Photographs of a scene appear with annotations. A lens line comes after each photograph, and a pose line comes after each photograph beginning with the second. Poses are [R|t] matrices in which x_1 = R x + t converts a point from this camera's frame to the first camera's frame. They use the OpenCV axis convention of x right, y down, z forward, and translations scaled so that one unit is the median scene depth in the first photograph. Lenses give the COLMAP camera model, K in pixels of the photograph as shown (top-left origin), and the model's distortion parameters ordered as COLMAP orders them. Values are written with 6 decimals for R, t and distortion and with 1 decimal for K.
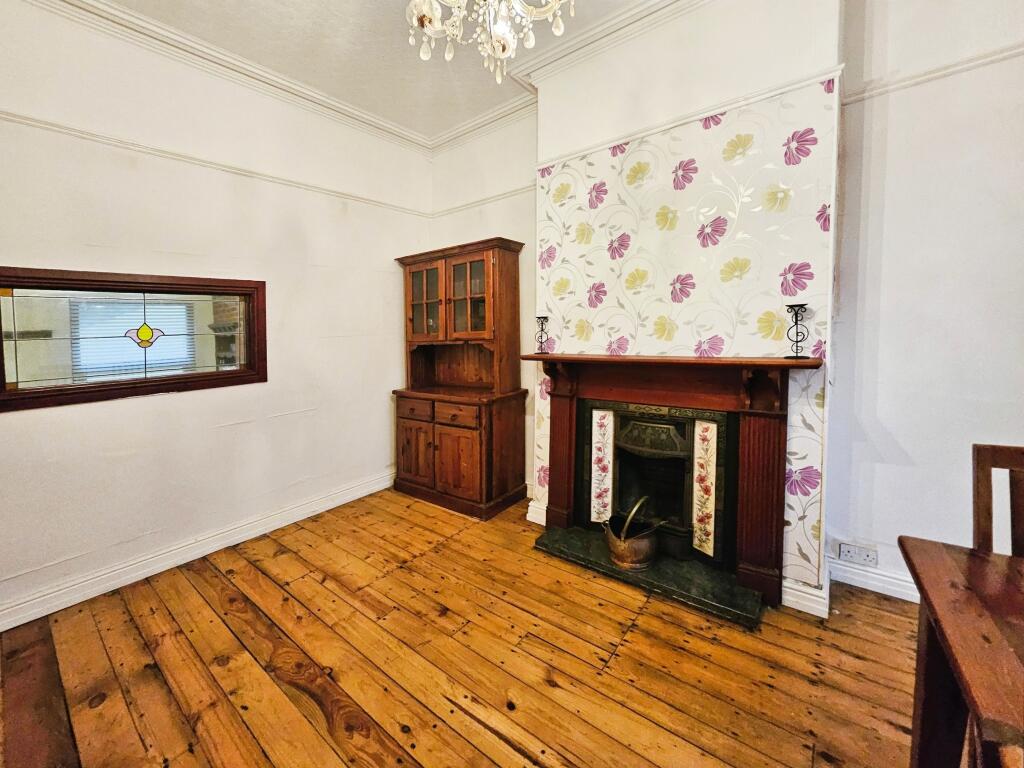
lens RADIAL K [[423.2, 0, 507.5], [0, 423.2, 349.9], [0, 0, 1]] dist [-0.010113, 0.000092]
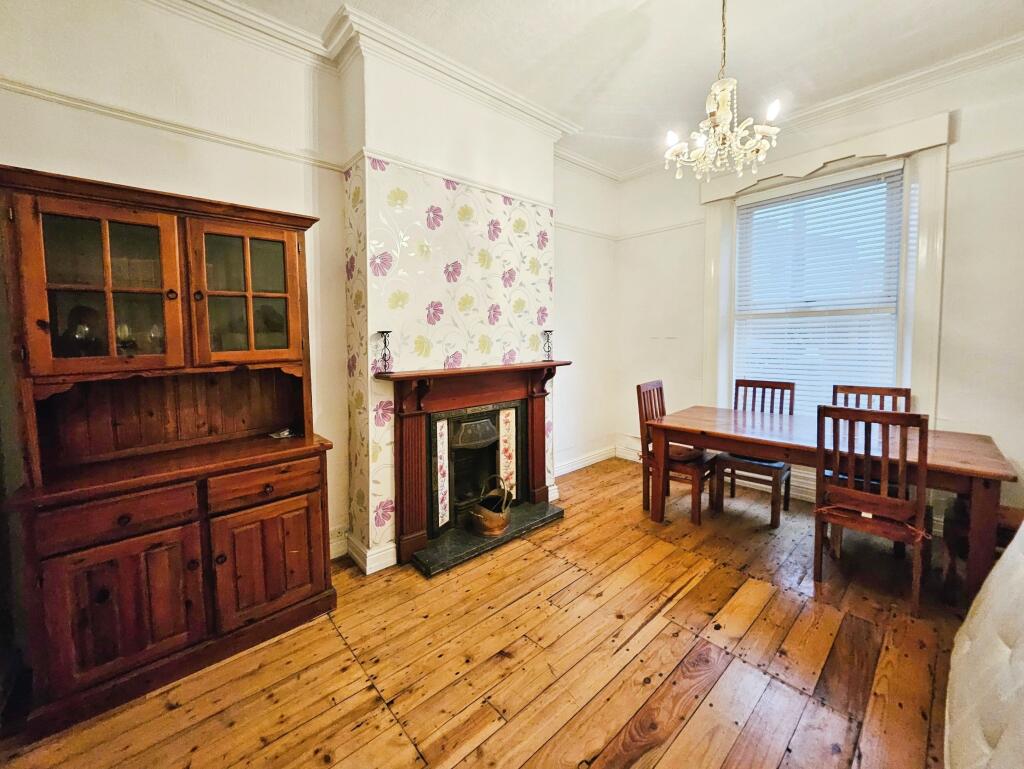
lens RADIAL K [[408.6, 0, 512.0], [0, 408.6, 384.5], [0, 0, 1]] dist [-0.000399, -0.000341]
pose [[0.159136, -0.082364, 0.983815, -0.827750], [0.068475, 0.995035, 0.072227, -0.013042], [-0.984879, 0.055873, 0.163986, 0.696967]]
